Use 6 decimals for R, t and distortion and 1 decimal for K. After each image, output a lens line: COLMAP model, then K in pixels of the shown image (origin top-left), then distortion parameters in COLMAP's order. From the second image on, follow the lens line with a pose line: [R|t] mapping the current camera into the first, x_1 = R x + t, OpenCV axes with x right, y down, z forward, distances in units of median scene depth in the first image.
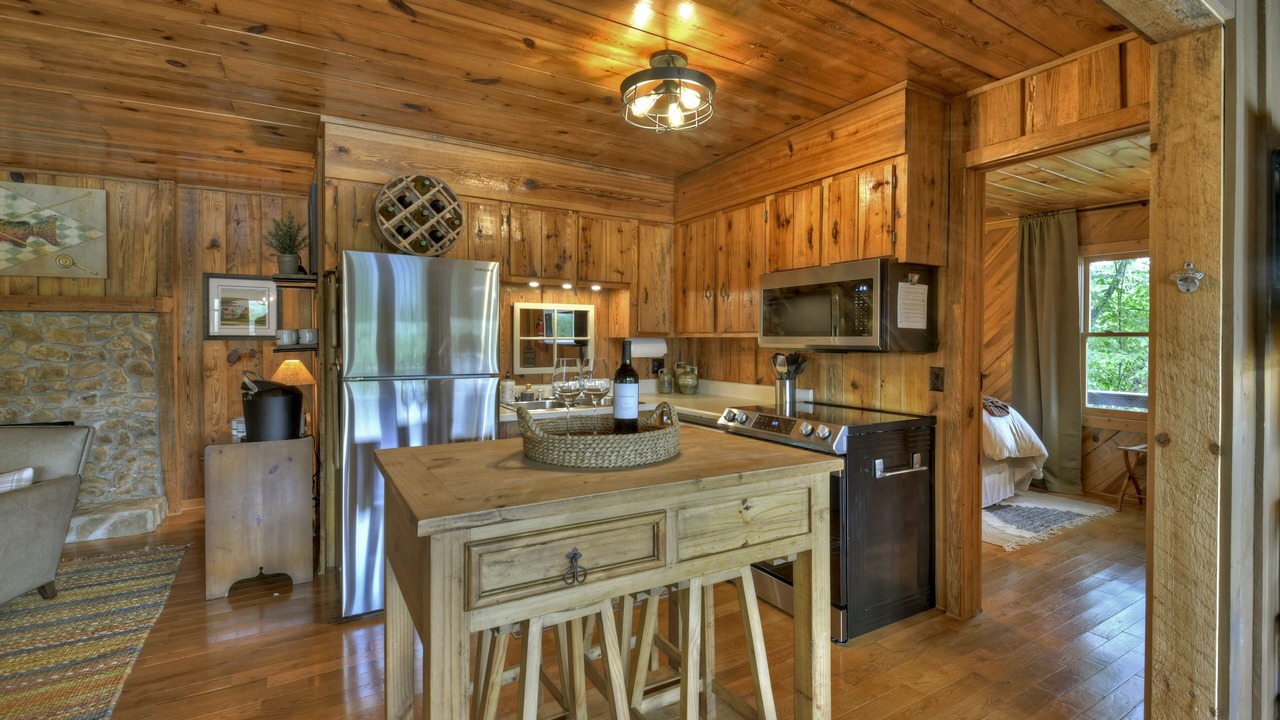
lens RADIAL K [[570.0, 0, 608.2], [0, 570.0, 351.9], [0, 0, 1]] dist [0.000928, -0.015608]
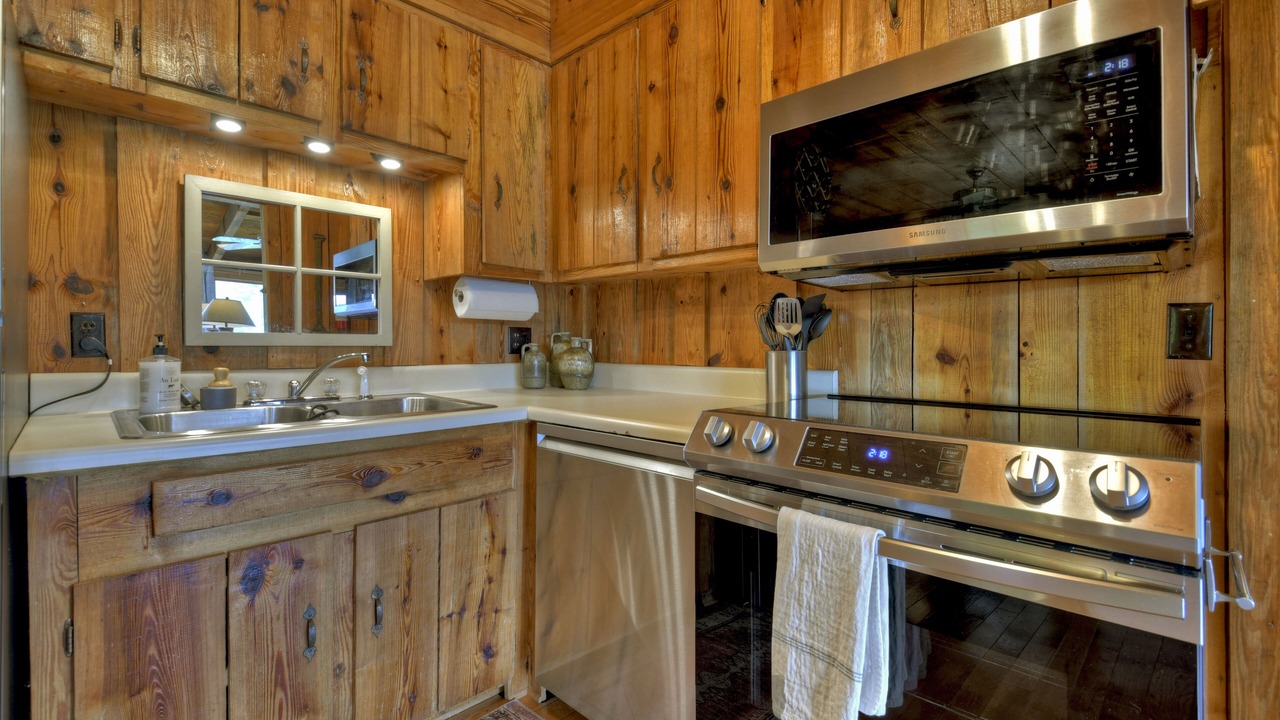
lens RADIAL K [[620.6, 0, 612.8], [0, 620.6, 353.2], [0, 0, 1]] dist [0.004509, -0.019701]
pose [[0.969579, -0.001255, 0.244775, 0.032557], [0.001462, 0.999999, -0.000661, 0.046222], [-0.244774, 0.000998, 0.969580, 0.473269]]
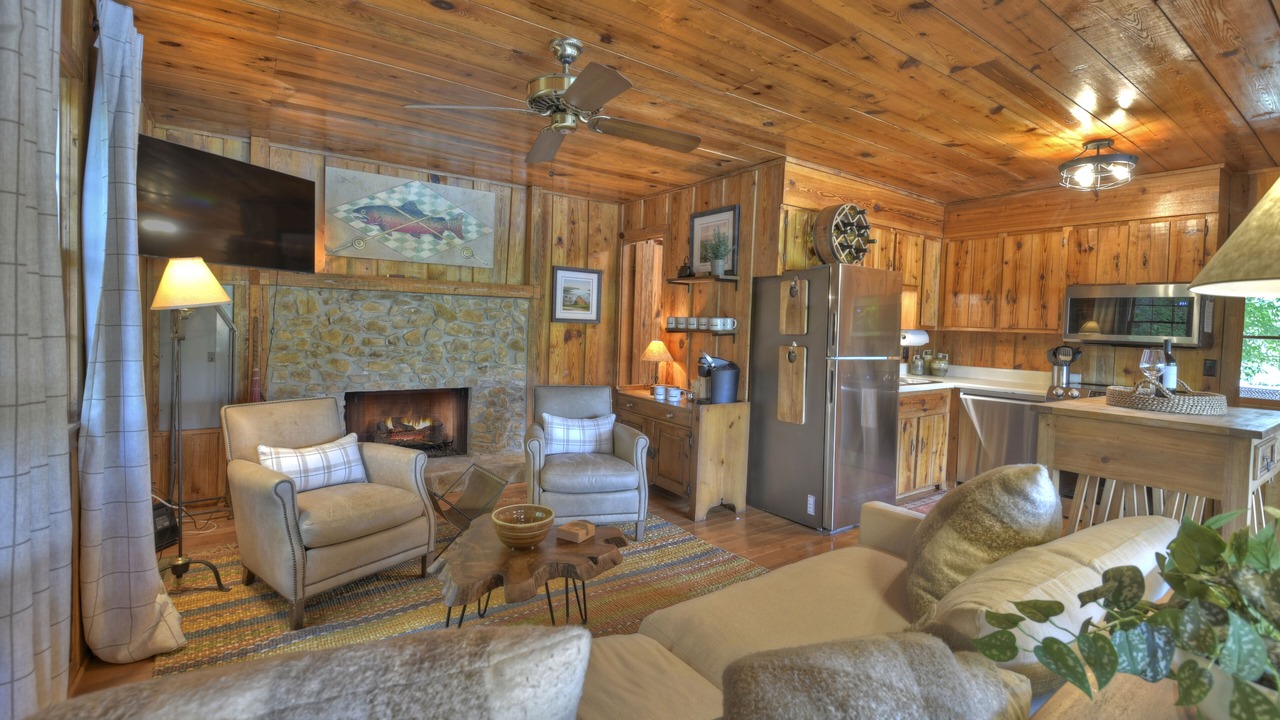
lens RADIAL K [[585.8, 0, 631.5], [0, 585.8, 342.0], [0, 0, 1]] dist [0.001115, -0.017789]
pose [[0.997786, 0.025393, 0.061463, -0.694793], [-0.025907, 0.999636, 0.007569, 0.008813], [-0.061248, -0.009144, 0.998081, -0.254559]]
